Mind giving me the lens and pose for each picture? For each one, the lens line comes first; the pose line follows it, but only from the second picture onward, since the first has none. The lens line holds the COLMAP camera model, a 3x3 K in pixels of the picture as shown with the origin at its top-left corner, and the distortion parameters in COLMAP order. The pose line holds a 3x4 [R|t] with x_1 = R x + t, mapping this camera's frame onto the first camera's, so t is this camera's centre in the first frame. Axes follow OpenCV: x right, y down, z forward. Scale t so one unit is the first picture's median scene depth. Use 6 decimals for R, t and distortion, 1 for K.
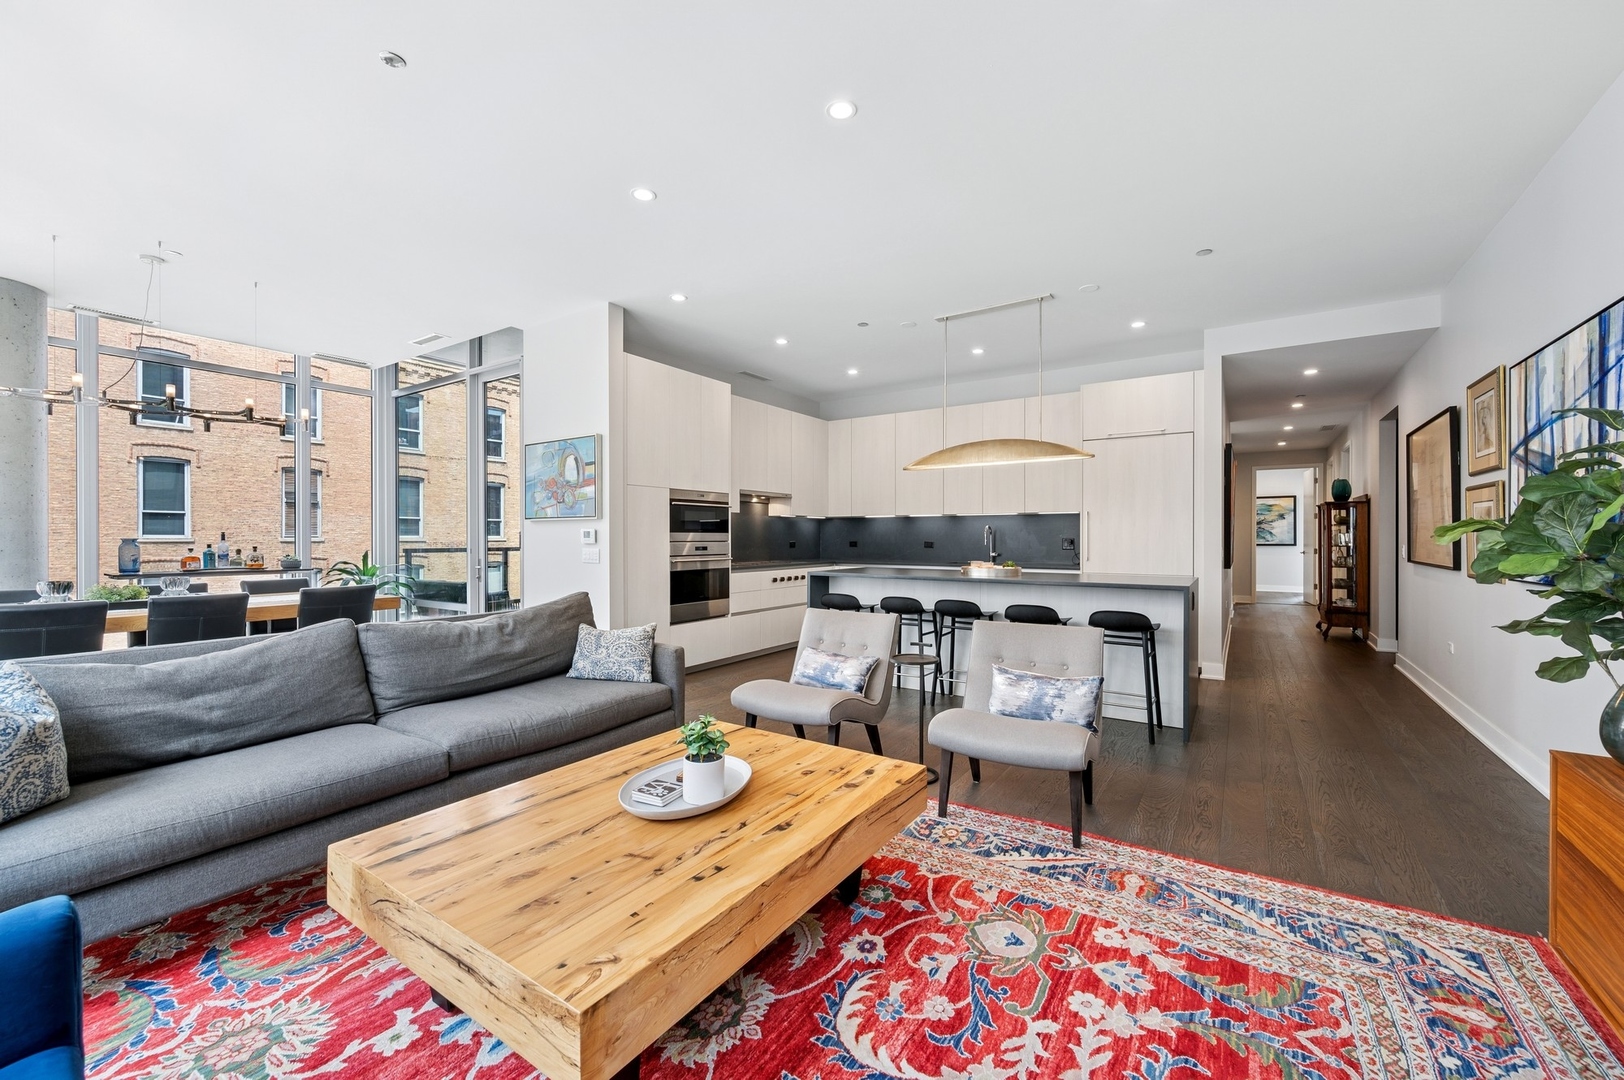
lens RADIAL K [[647.3, 0, 812.0], [0, 647.3, 540.0], [0, 0, 1]] dist [-0.003440, 0.000581]
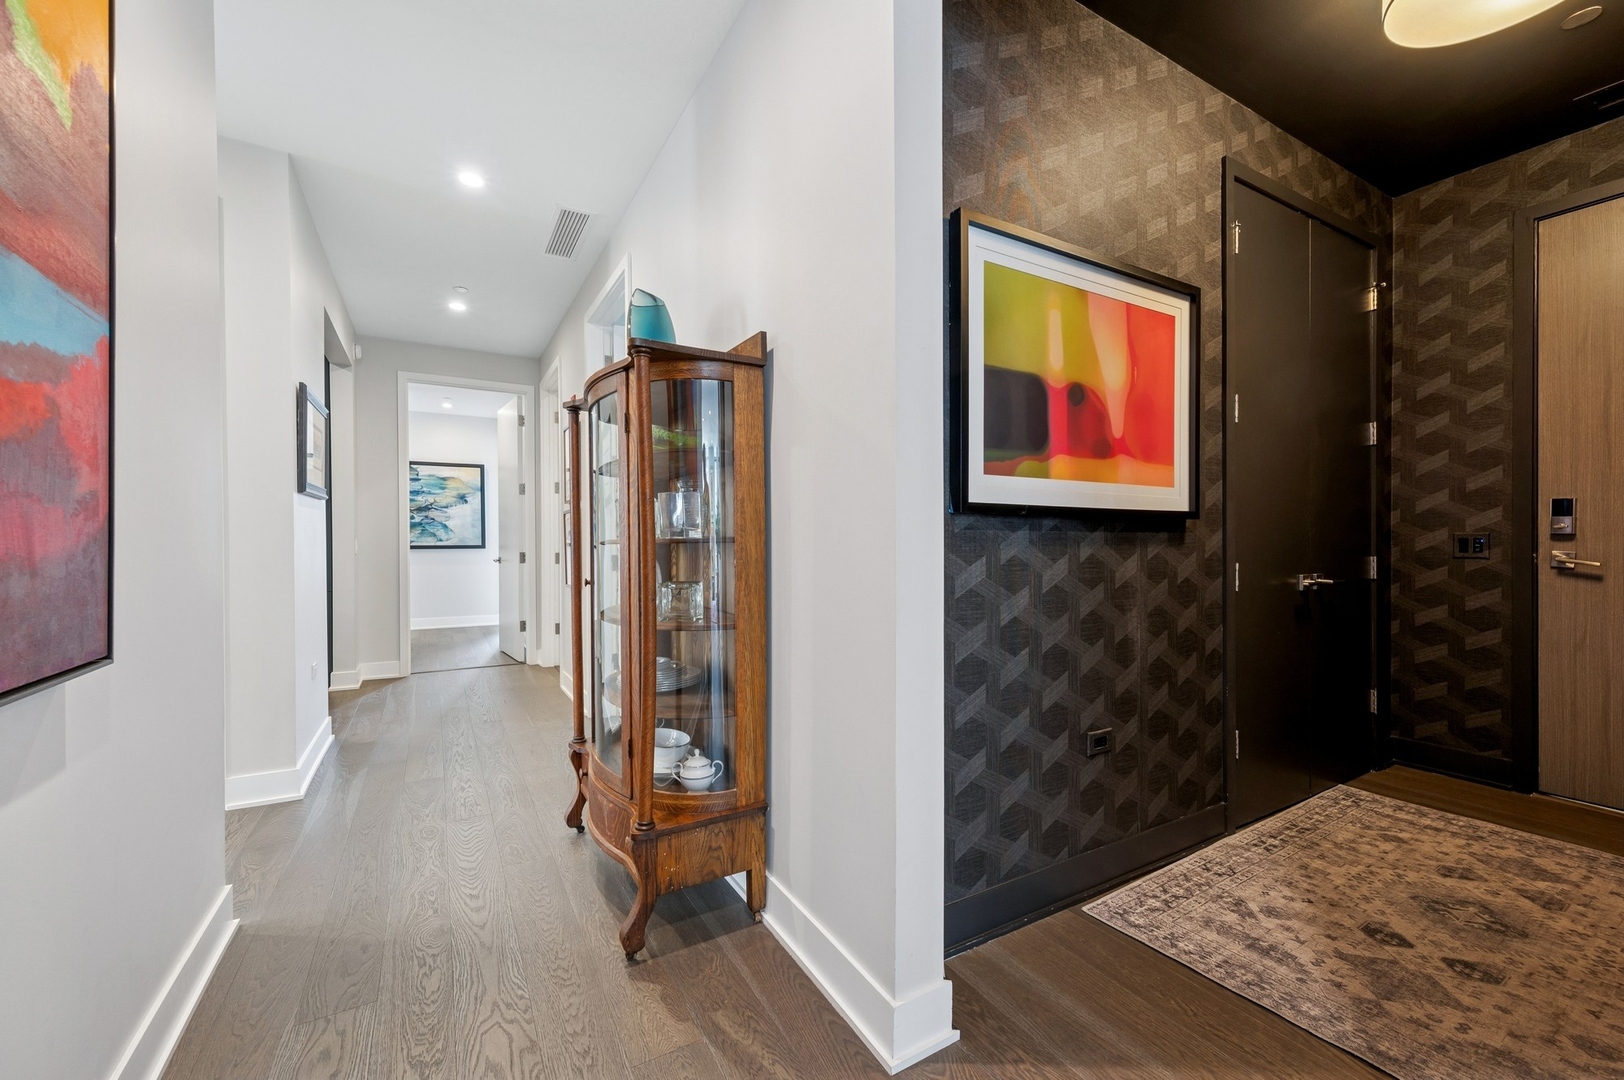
lens RADIAL K [[647.3, 0, 812.0], [0, 647.3, 540.0], [0, 0, 1]] dist [-0.003440, 0.000581]
pose [[0.435646, -0.001708, 0.900116, 0.619008], [0.008791, 0.999959, -0.002357, 0.009939], [-0.900075, 0.008939, 0.435643, 0.843333]]
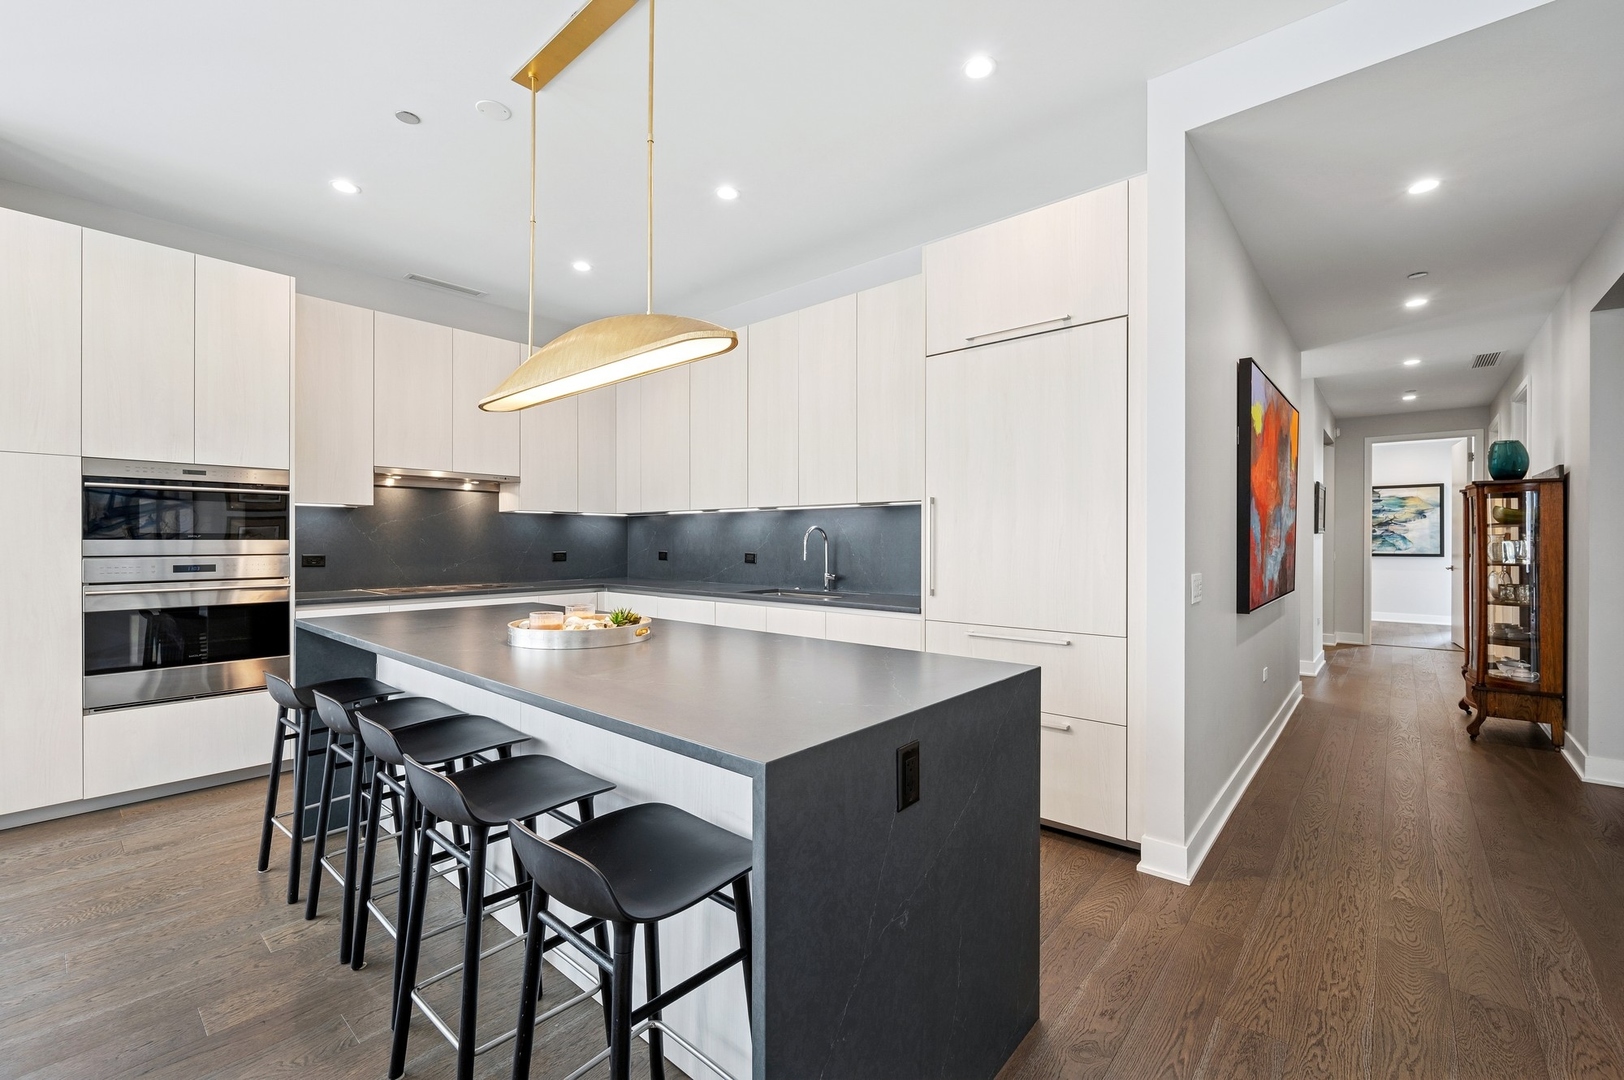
lens RADIAL K [[676.9, 0, 818.7], [0, 676.9, 542.8], [0, 0, 1]] dist [-0.001913, -0.000205]
pose [[0.992624, 0.001694, -0.121219, 0.324116], [-0.001827, 0.999998, -0.000992, -0.006837], [0.121217, 0.001206, 0.992625, 0.379276]]
